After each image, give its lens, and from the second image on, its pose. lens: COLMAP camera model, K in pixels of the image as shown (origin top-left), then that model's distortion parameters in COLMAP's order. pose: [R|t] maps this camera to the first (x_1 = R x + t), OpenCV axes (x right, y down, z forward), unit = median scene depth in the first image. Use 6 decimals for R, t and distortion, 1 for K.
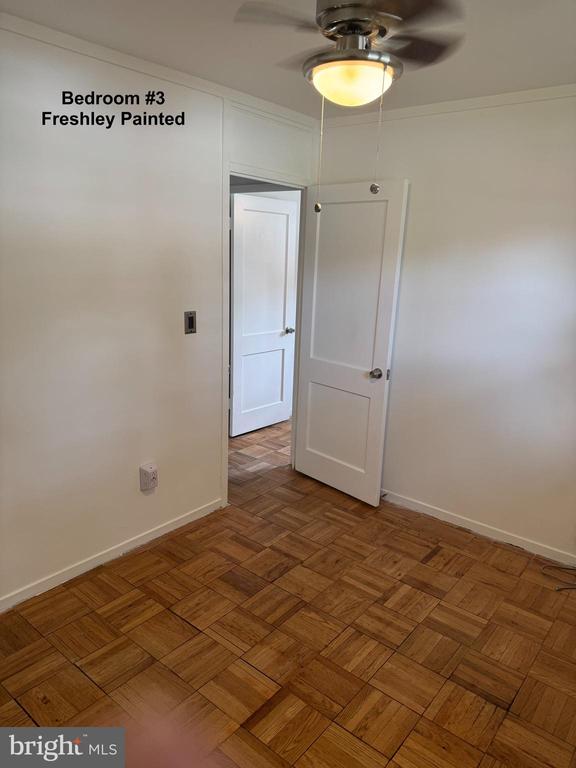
lens RADIAL K [[543.3, 0, 287.8], [0, 543.3, 385.0], [0, 0, 1]] dist [0.052704, -0.000807]
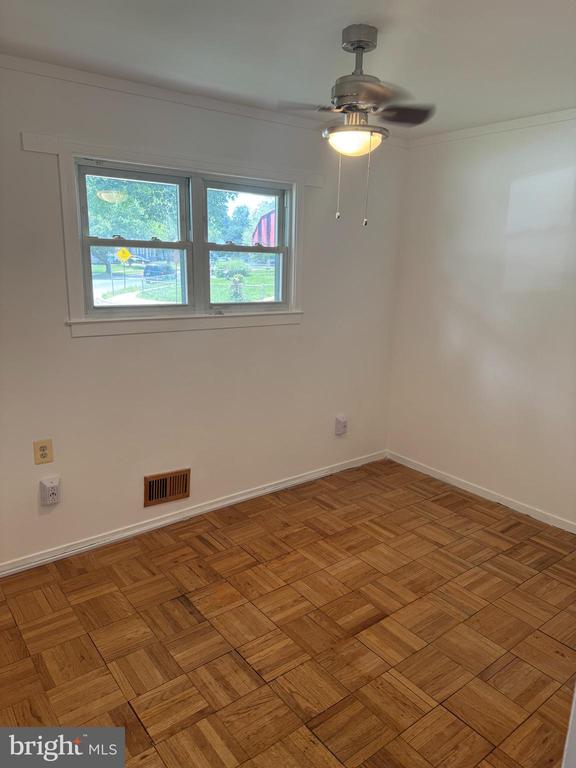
lens RADIAL K [[543.3, 0, 288.6], [0, 543.3, 384.6], [0, 0, 1]] dist [0.052704, -0.000807]
pose [[-0.971718, -0.113435, 0.207116, -0.050967], [-0.001303, 0.879632, 0.475653, -0.408990], [-0.236142, 0.461931, -0.854902, 1.589623]]
